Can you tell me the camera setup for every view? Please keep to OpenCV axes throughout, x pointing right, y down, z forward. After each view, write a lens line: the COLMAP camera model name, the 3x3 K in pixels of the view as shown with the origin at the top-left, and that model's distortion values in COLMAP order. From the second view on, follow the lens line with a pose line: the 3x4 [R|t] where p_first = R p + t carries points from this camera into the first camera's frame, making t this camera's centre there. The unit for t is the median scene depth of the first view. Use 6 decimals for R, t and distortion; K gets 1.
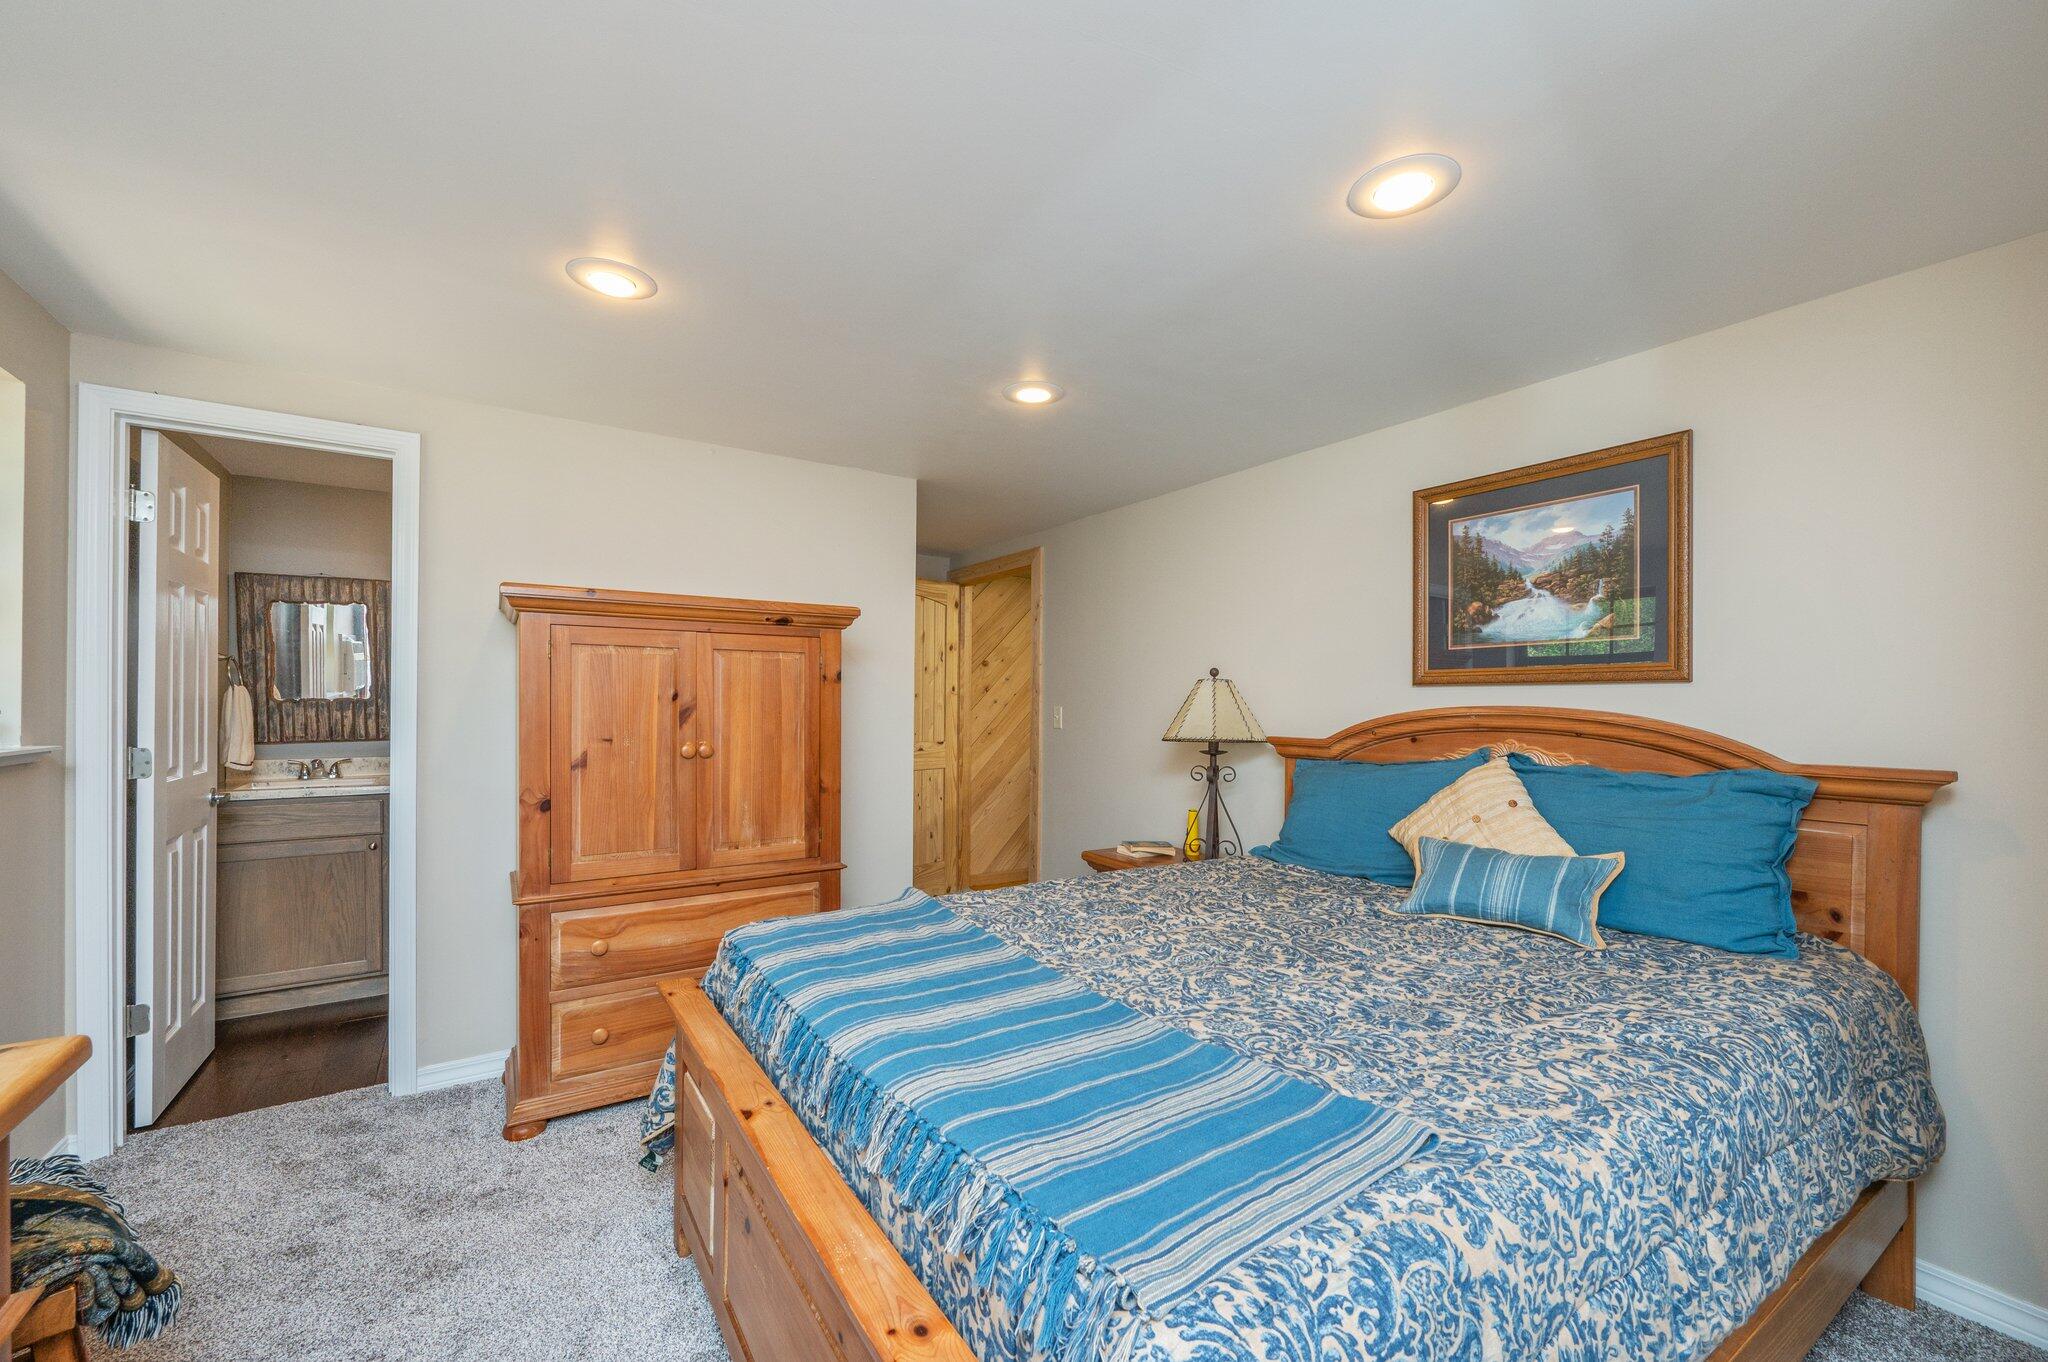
lens RADIAL K [[812.4, 0, 1021.5], [0, 812.4, 697.0], [0, 0, 1]] dist [-0.000699, -0.000255]
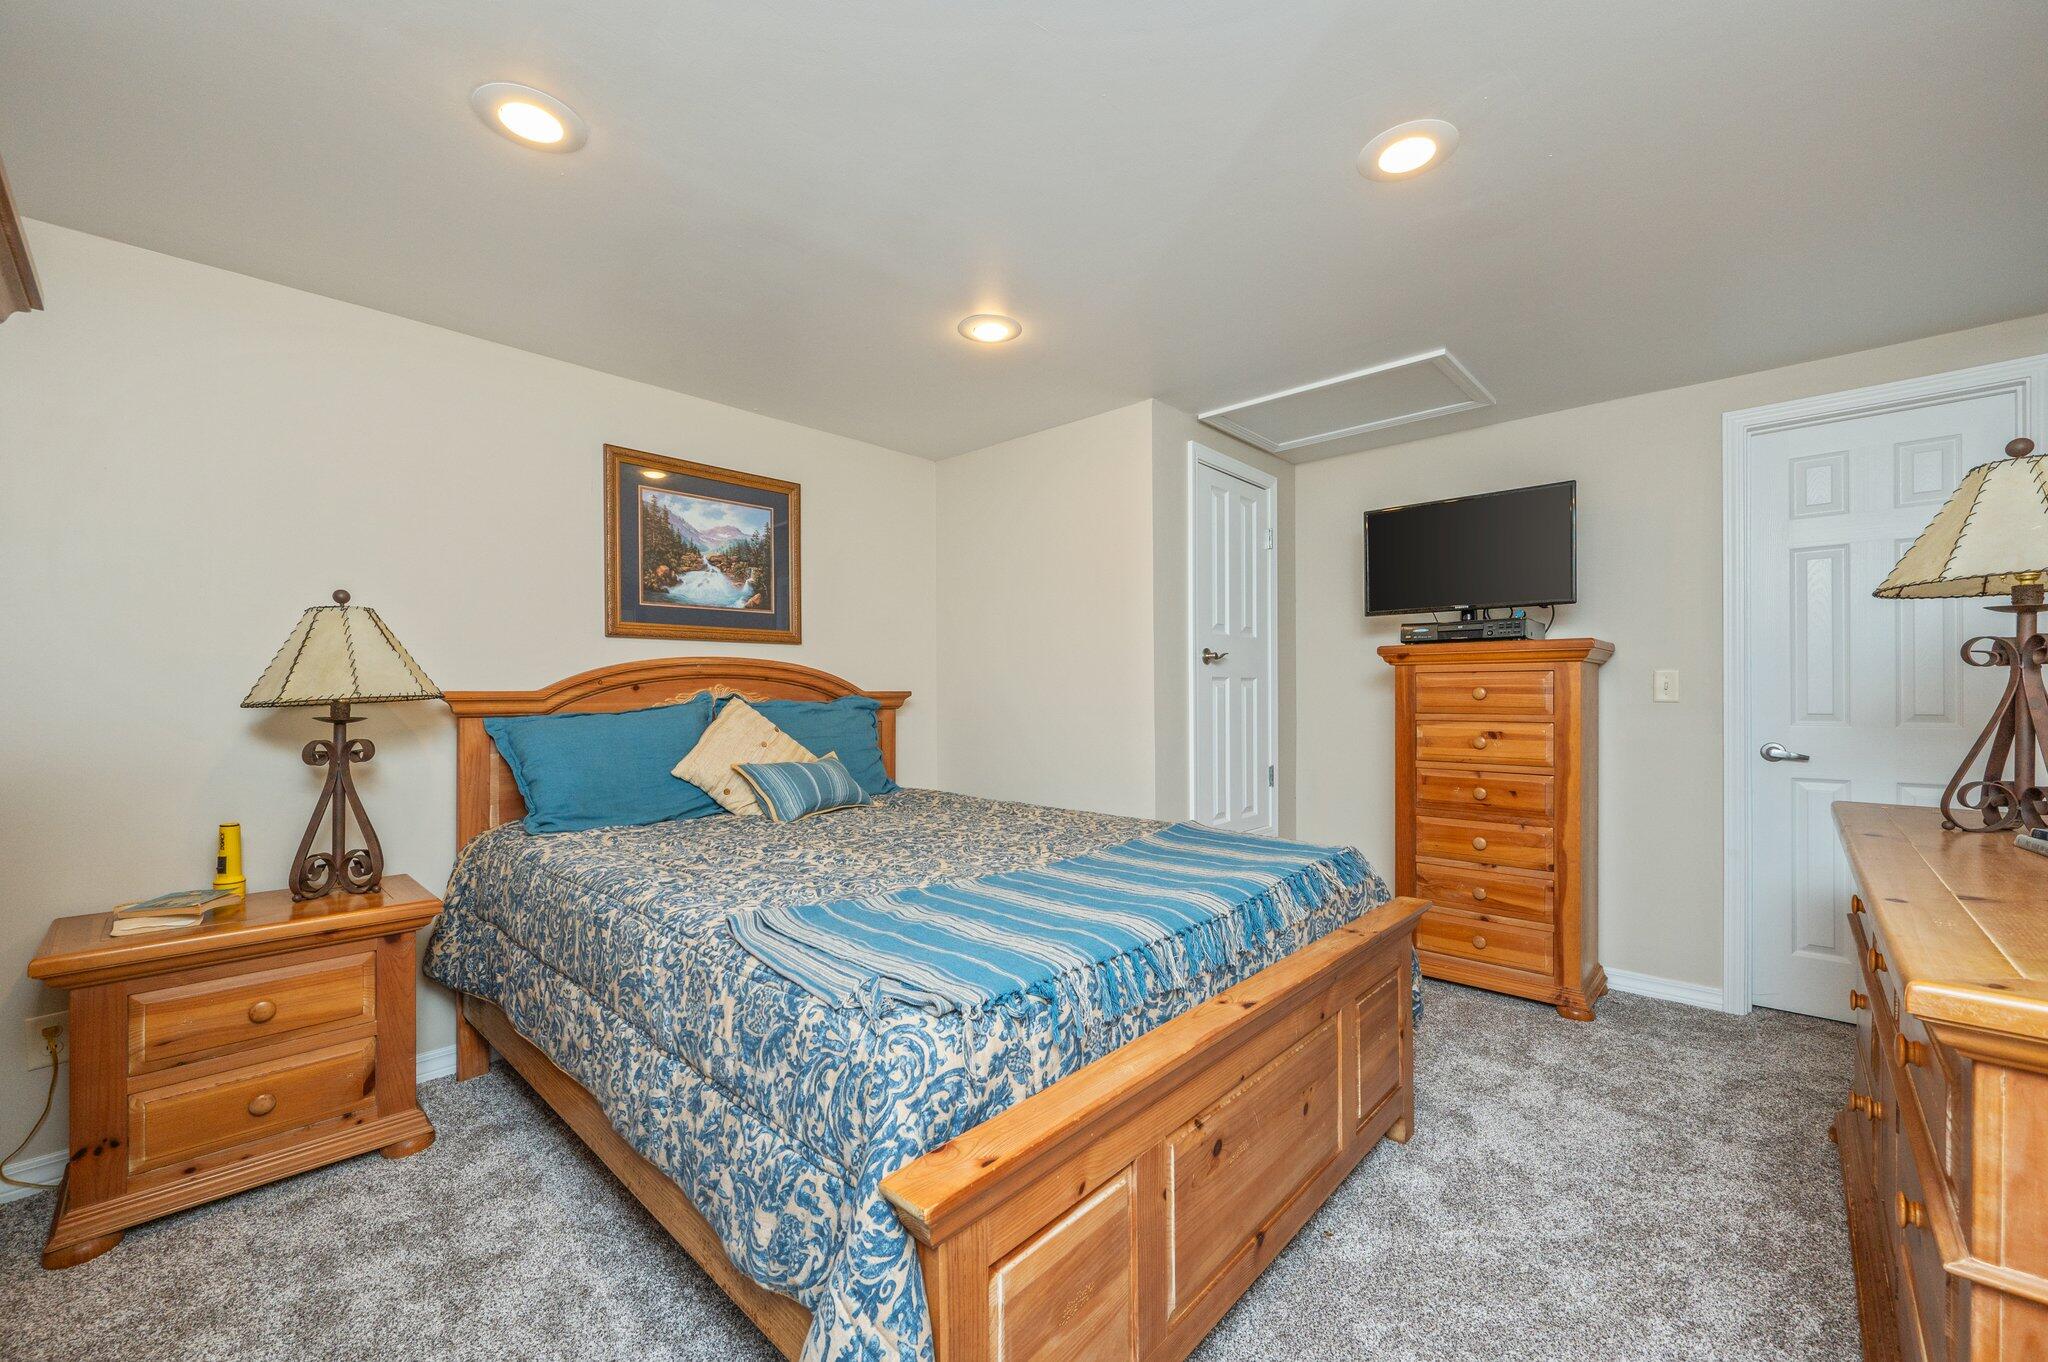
lens RADIAL K [[812.4, 0, 1020.4], [0, 812.4, 685.1], [0, 0, 1]] dist [-0.000699, -0.000255]
pose [[-0.226781, 0.001518, 0.973945, -0.674879], [-0.003186, 0.999992, -0.002300, 0.052075], [-0.973941, -0.003624, -0.226774, 0.789721]]
